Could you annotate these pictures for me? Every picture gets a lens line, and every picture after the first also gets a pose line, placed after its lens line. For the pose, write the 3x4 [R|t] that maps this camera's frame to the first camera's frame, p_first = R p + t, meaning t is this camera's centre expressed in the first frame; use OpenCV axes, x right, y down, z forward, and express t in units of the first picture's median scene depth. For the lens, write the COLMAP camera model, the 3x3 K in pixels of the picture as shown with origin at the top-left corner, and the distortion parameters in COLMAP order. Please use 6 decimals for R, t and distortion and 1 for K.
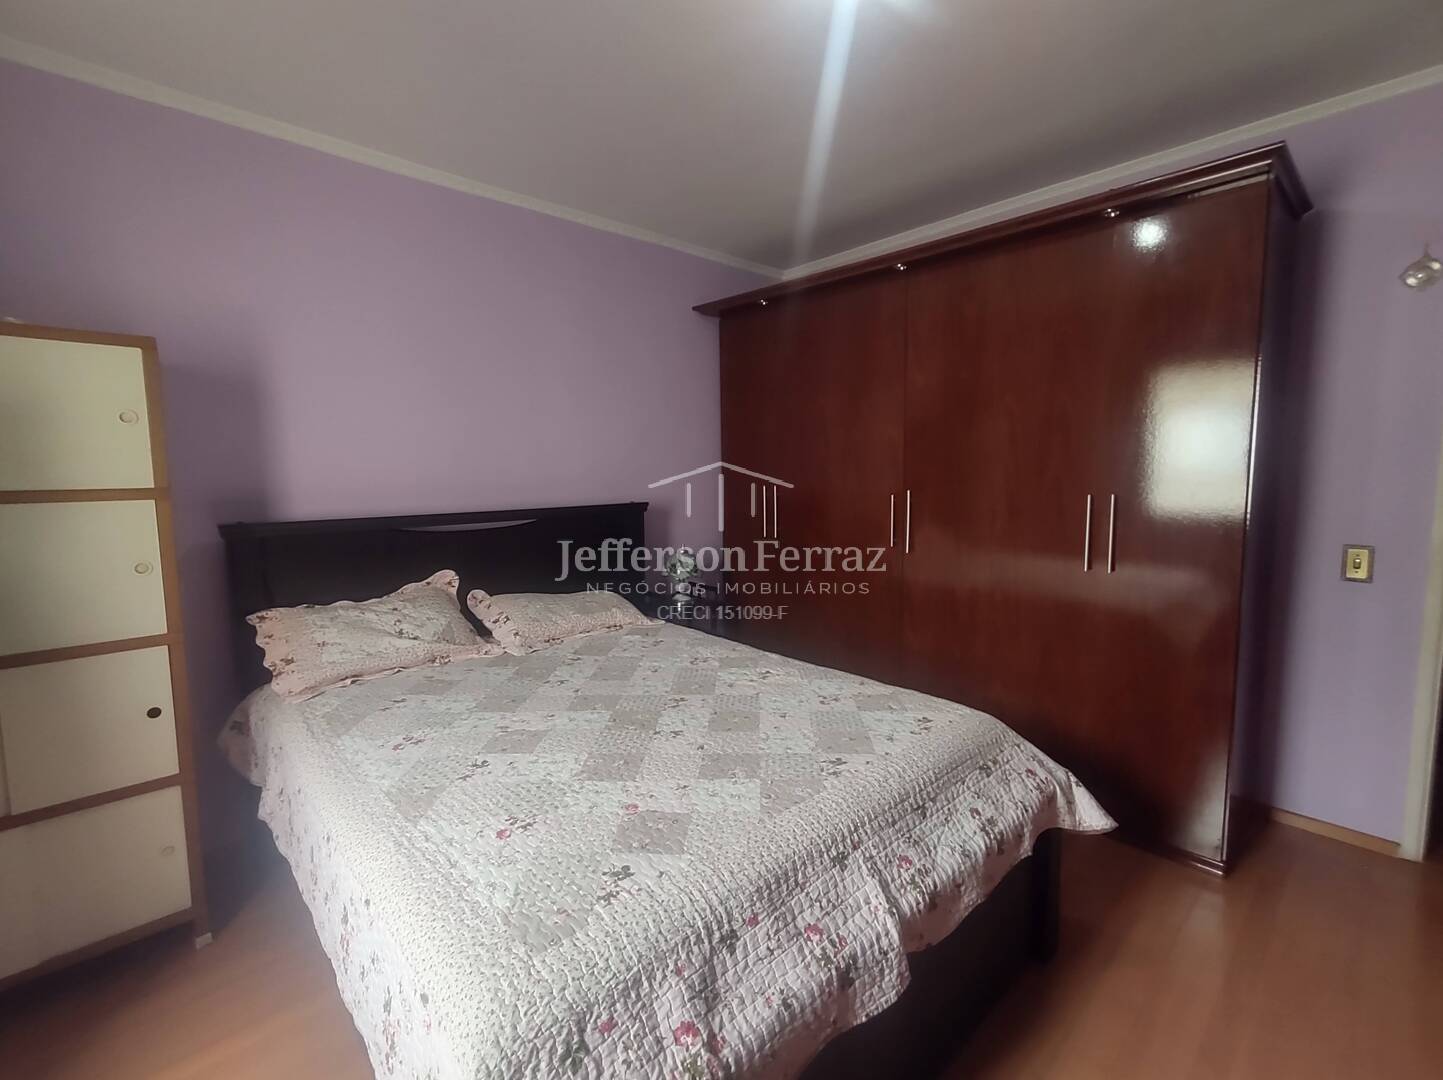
lens RADIAL K [[643.3, 0, 722.0], [0, 643.3, 536.3], [0, 0, 1]] dist [-0.003153, -0.000140]
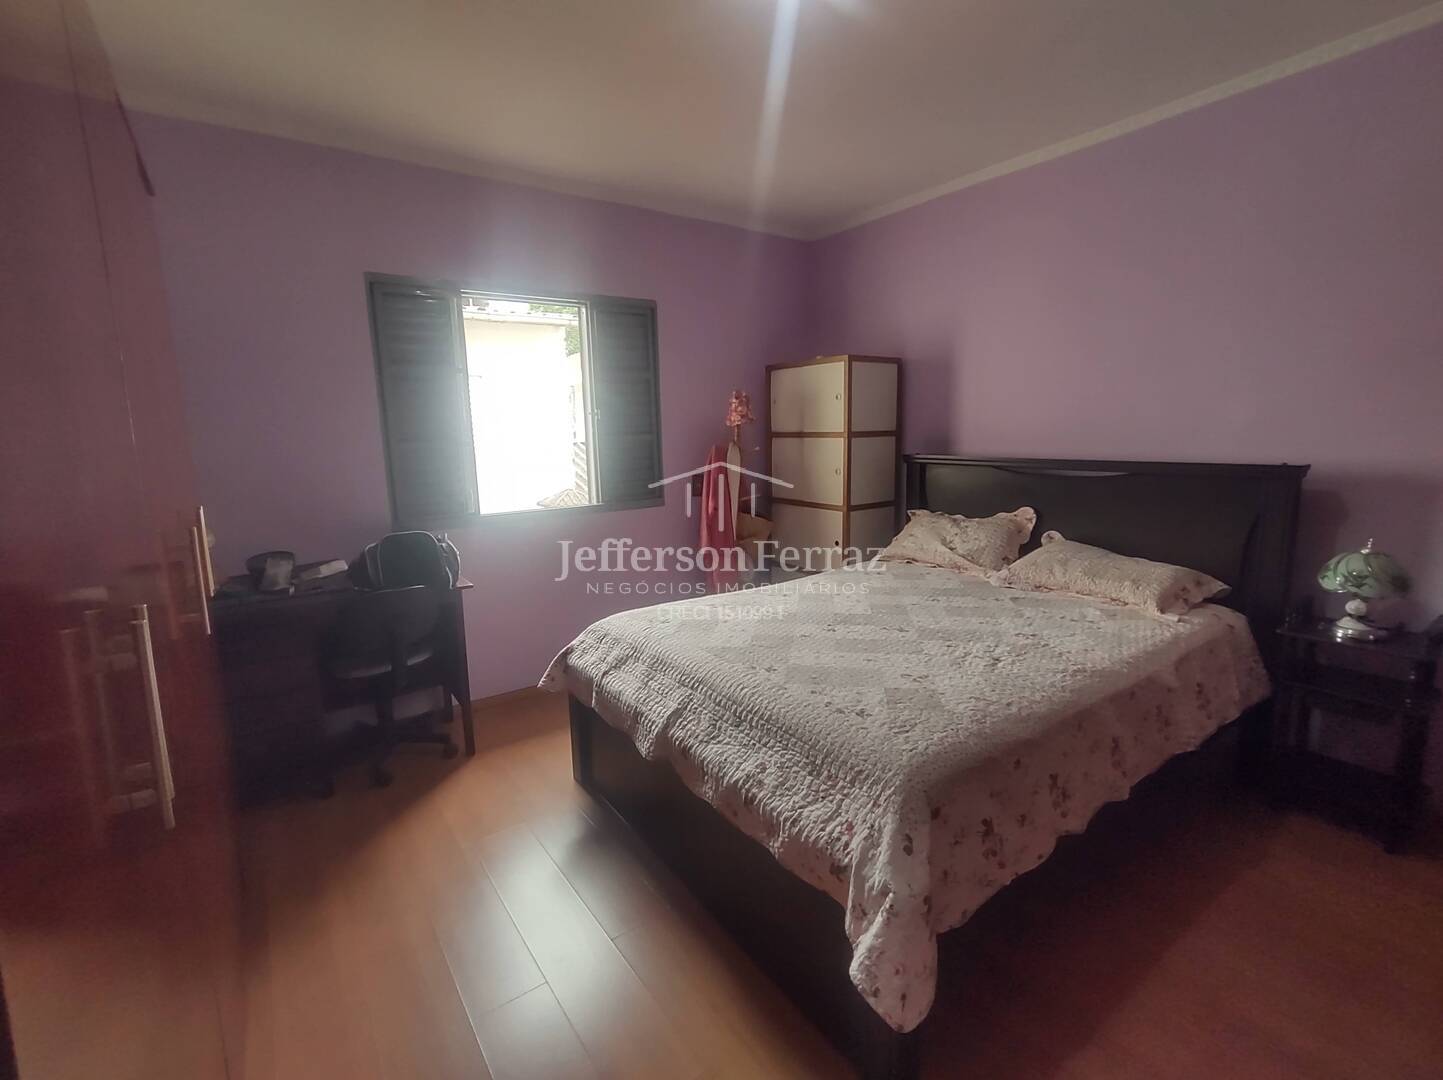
lens RADIAL K [[643.3, 0, 728.7], [0, 643.3, 540.1], [0, 0, 1]] dist [-0.003153, -0.000140]
pose [[-0.116324, 0.186604, -0.975524, 1.144955], [-0.079556, 0.977285, 0.196428, -0.110056], [0.990020, 0.100459, -0.098837, 0.861169]]
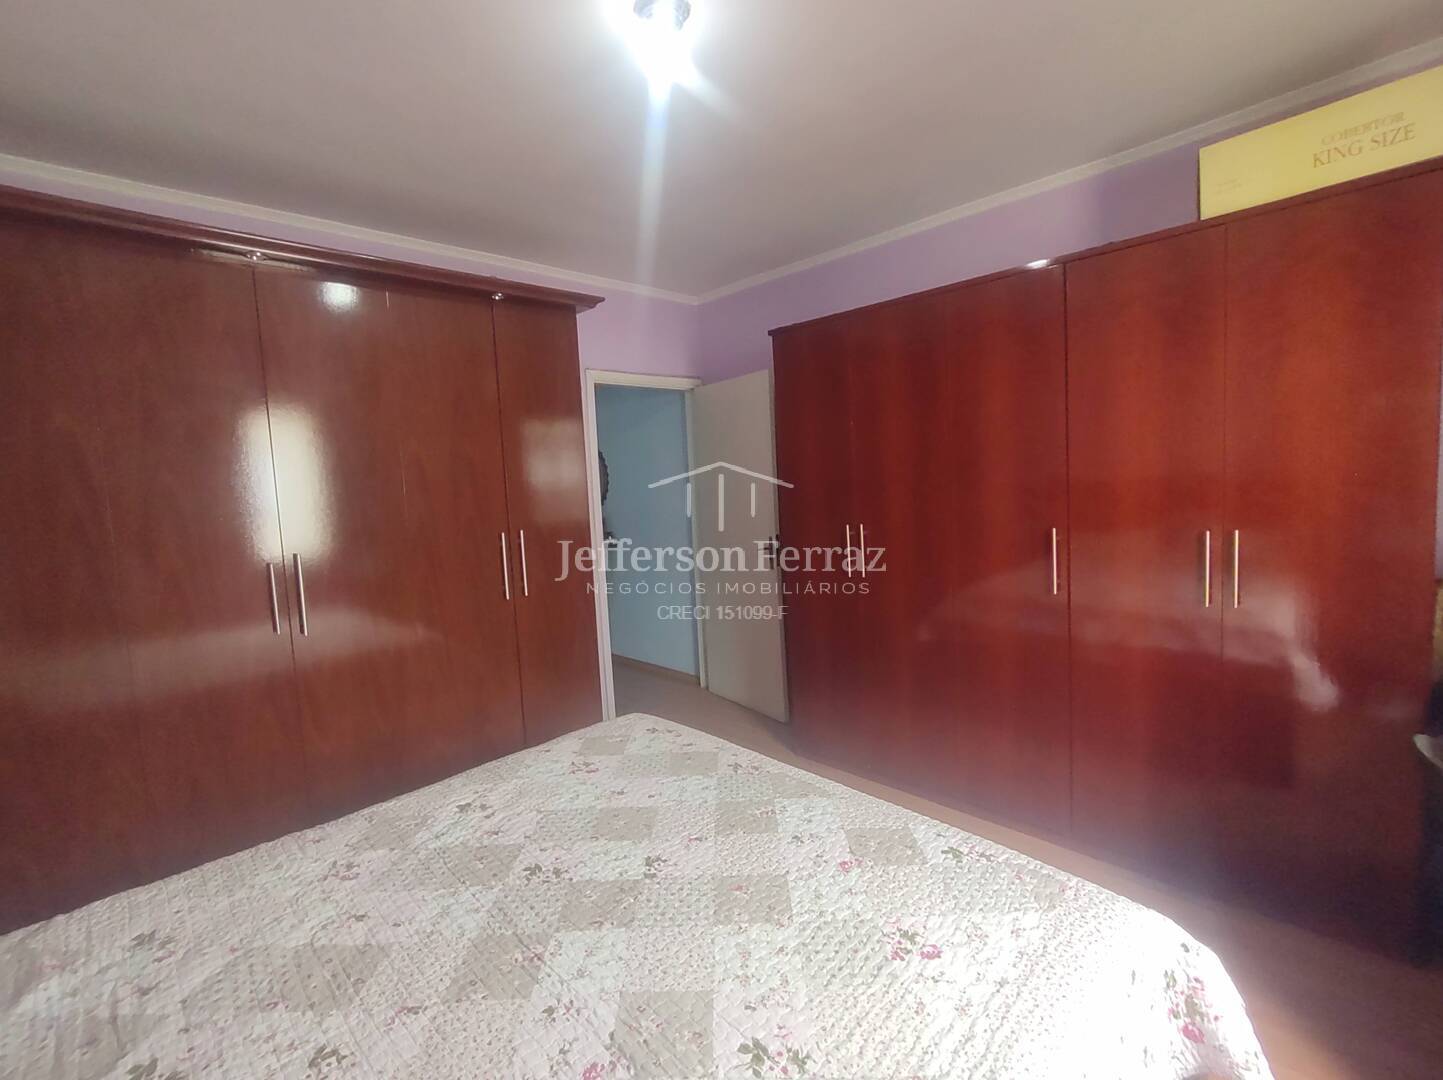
lens RADIAL K [[643.3, 0, 716.6], [0, 643.3, 530.2], [0, 0, 1]] dist [-0.003153, -0.000140]
pose [[-0.022210, -0.070746, 0.997247, -0.775584], [0.162765, 0.983929, 0.073426, -0.122845], [-0.986415, 0.163948, -0.010339, 0.825453]]
